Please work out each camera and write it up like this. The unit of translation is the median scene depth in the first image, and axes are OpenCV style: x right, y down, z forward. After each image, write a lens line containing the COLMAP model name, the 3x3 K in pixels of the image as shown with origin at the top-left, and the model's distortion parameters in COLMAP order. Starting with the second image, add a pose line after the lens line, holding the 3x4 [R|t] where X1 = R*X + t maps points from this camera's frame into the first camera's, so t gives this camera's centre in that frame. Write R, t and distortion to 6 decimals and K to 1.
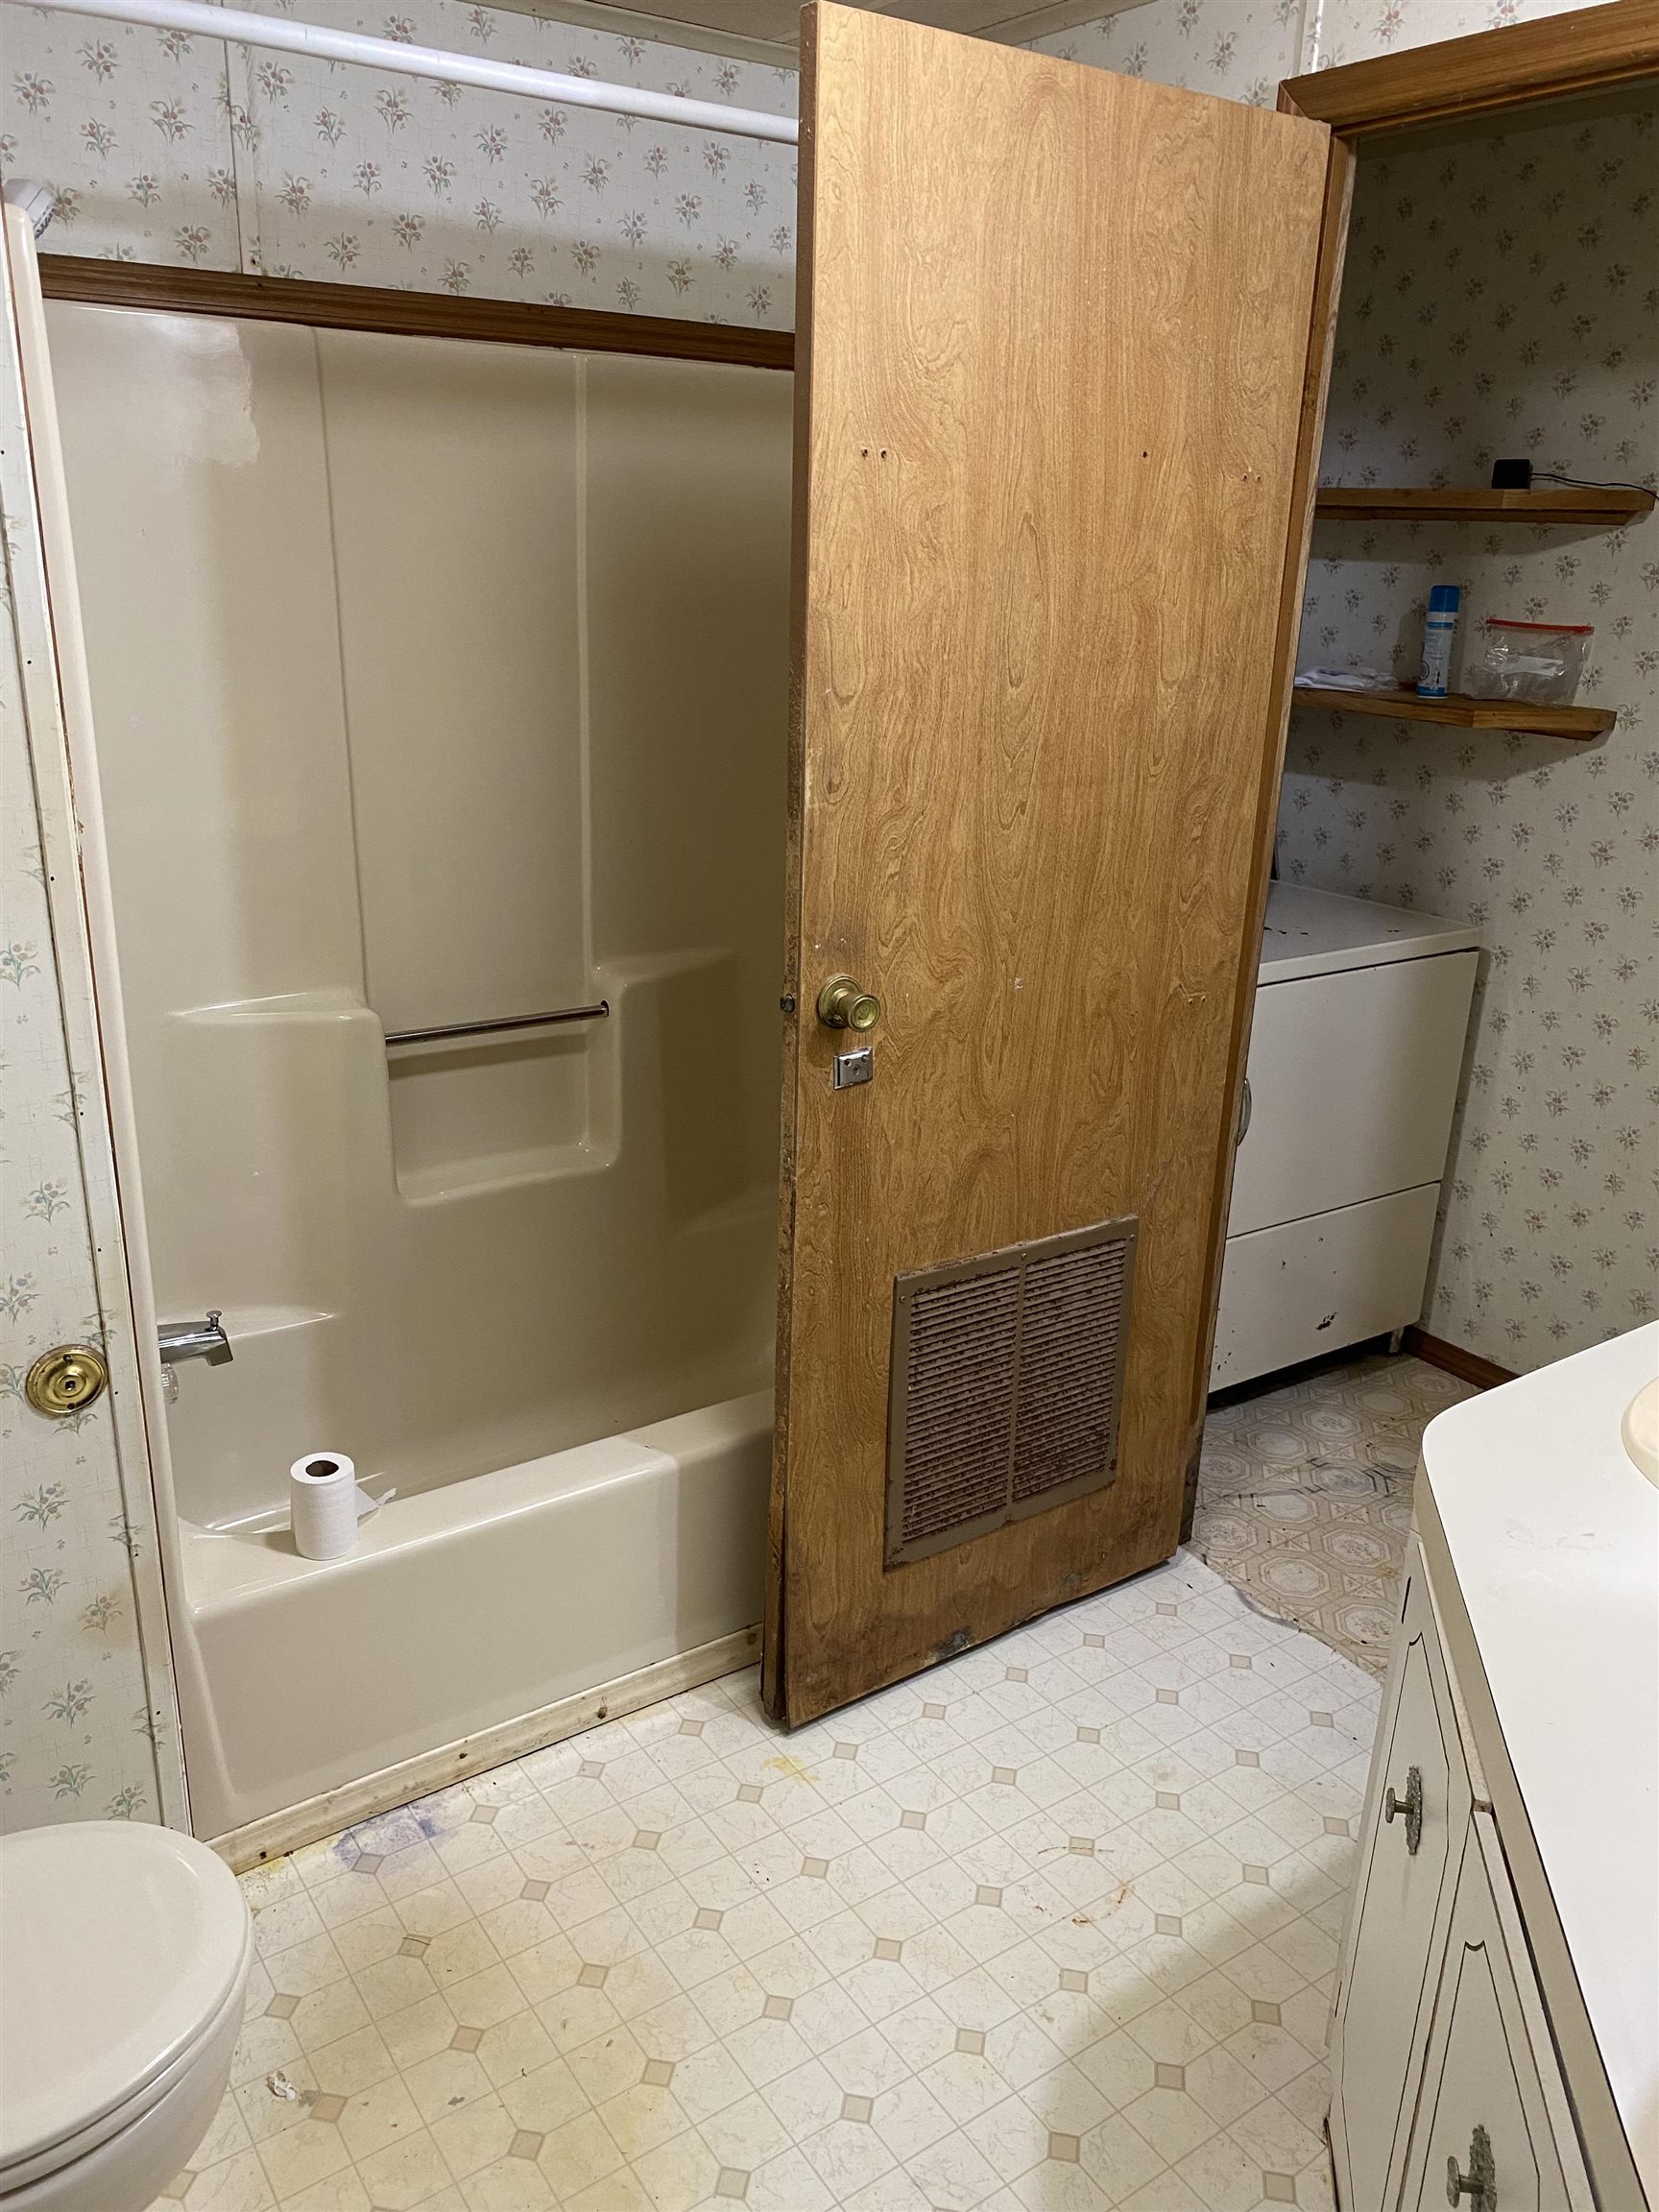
lens RADIAL K [[1683.1, 0, 857.2], [0, 1683.1, 1112.8], [0, 0, 1]] dist [0.036981, 0.004898]
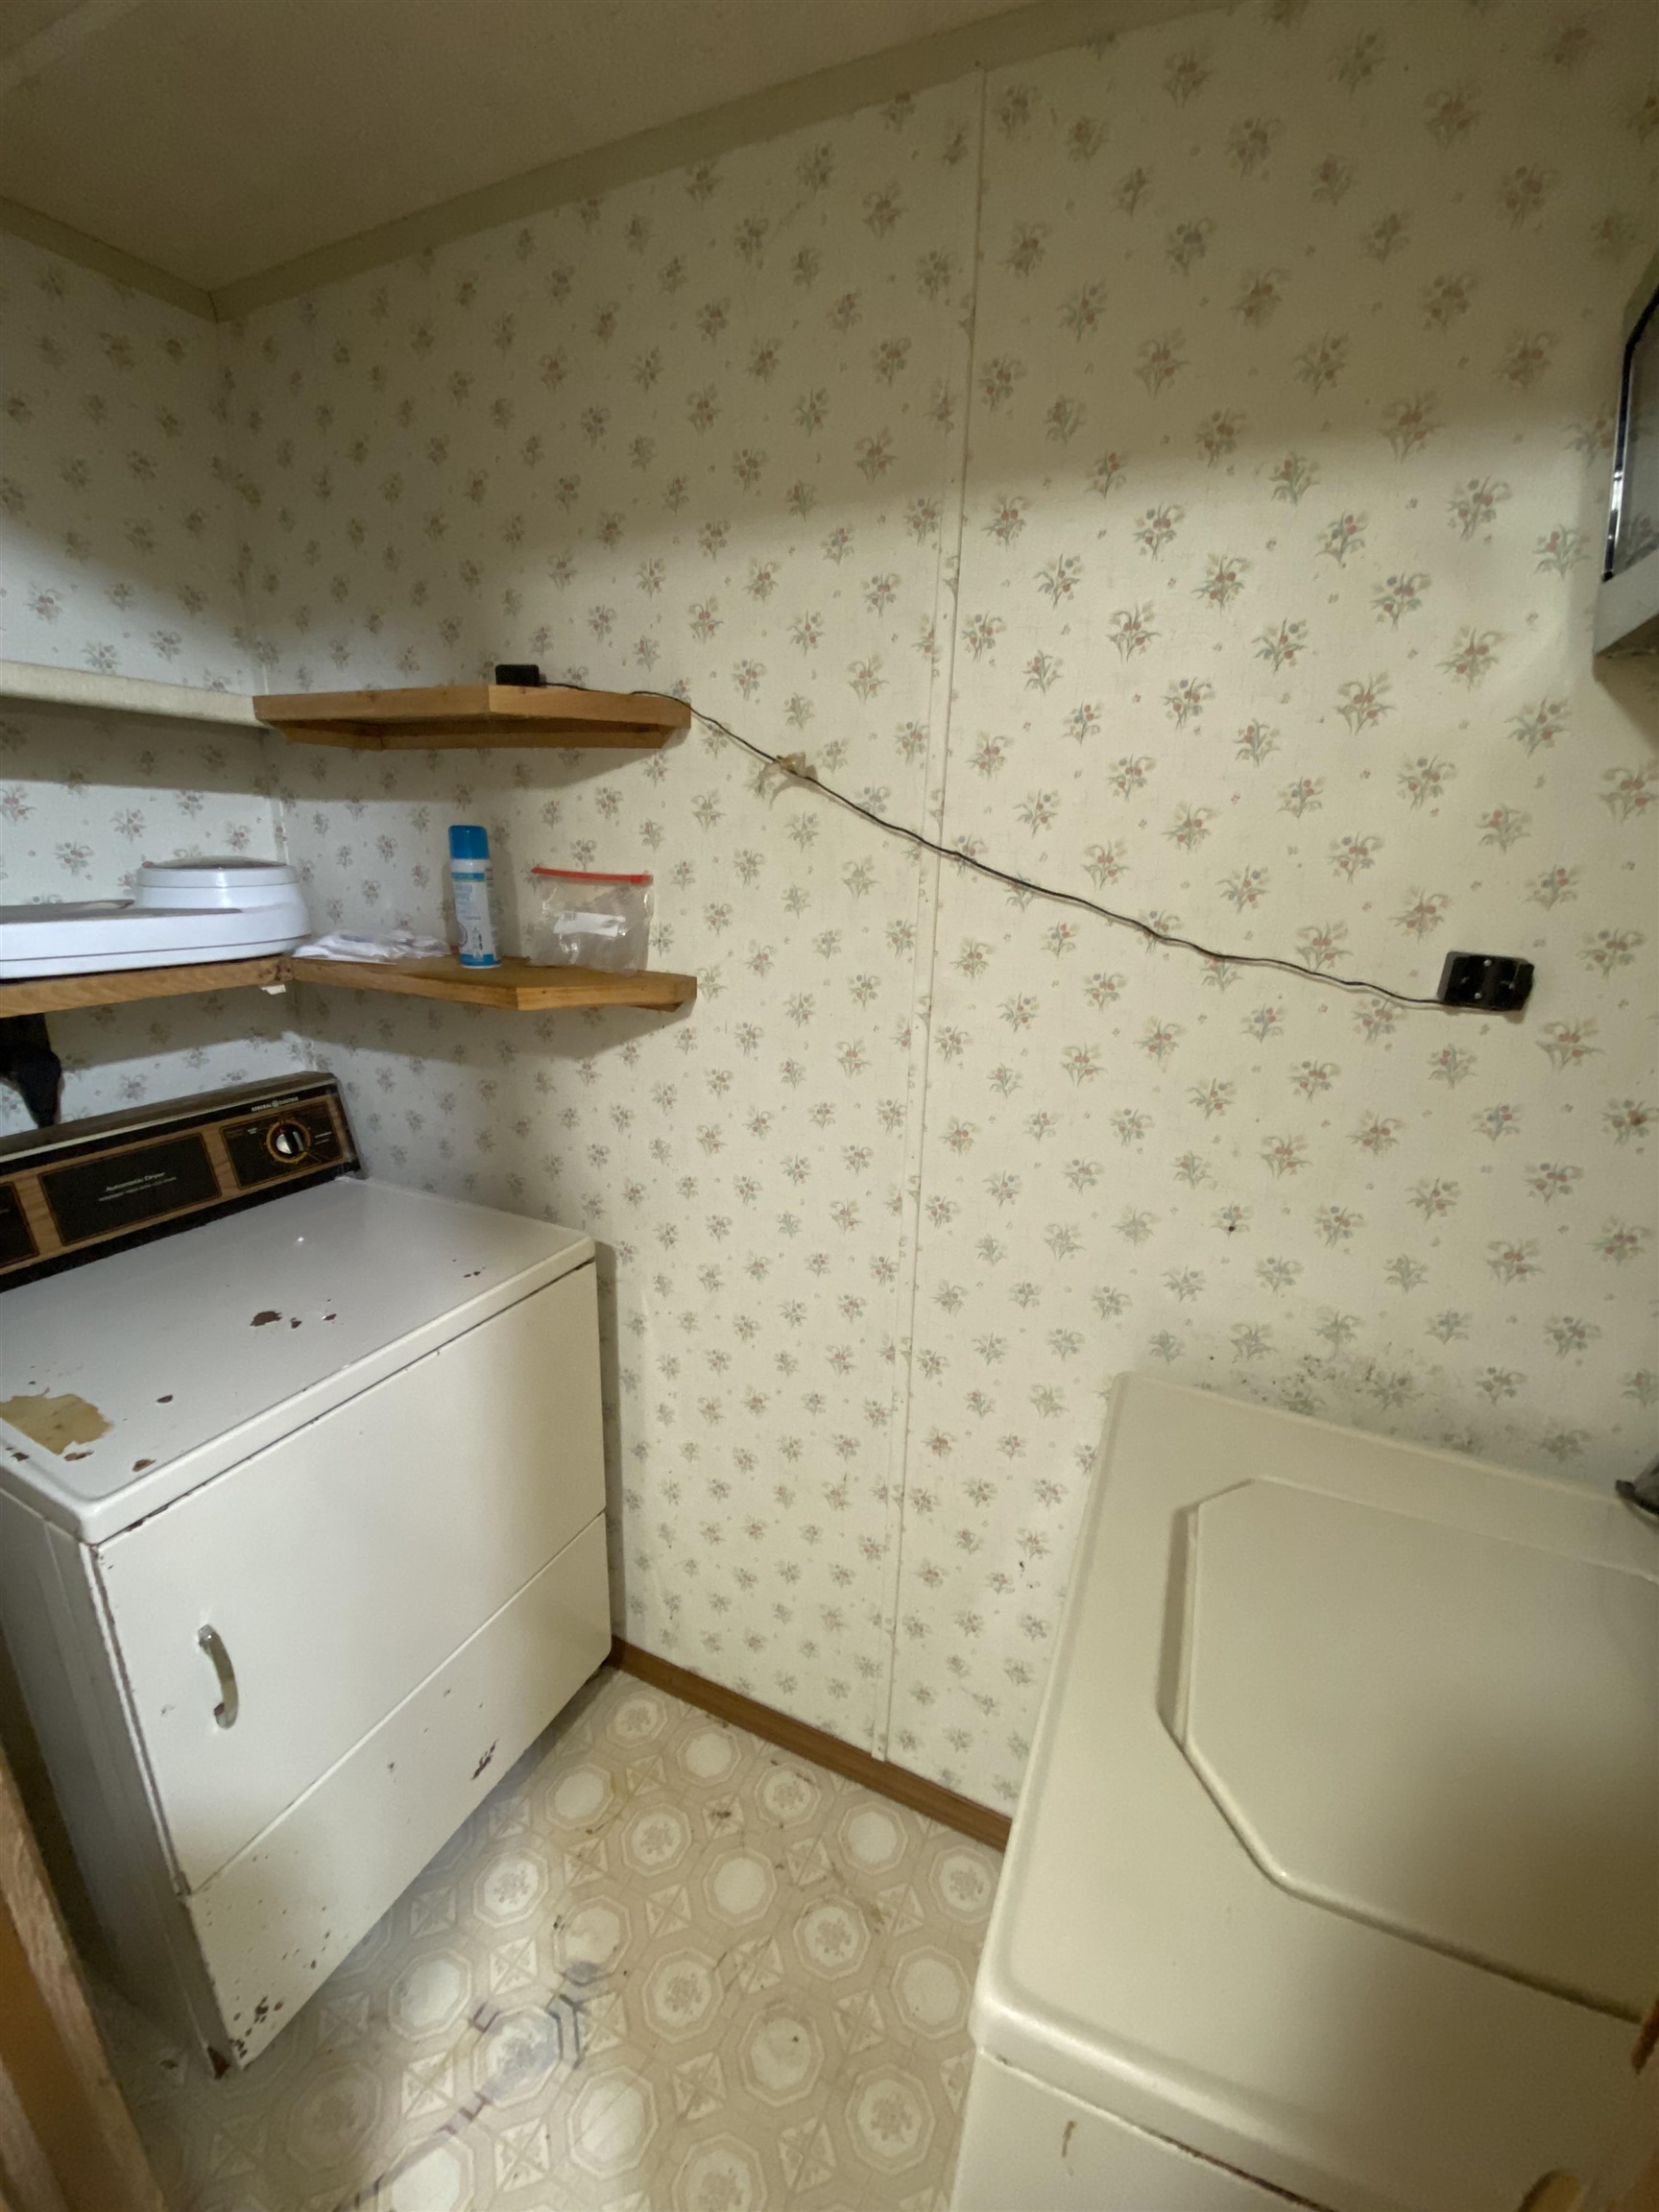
lens RADIAL K [[882.4, 0, 829.5], [0, 882.4, 1106.0], [0, 0, 1]] dist [0.000139, -0.000011]
pose [[0.867043, -0.145330, 0.476567, 0.278569], [0.158885, 0.987224, 0.011990, -0.162296], [-0.472221, 0.065323, 0.879057, 0.574179]]
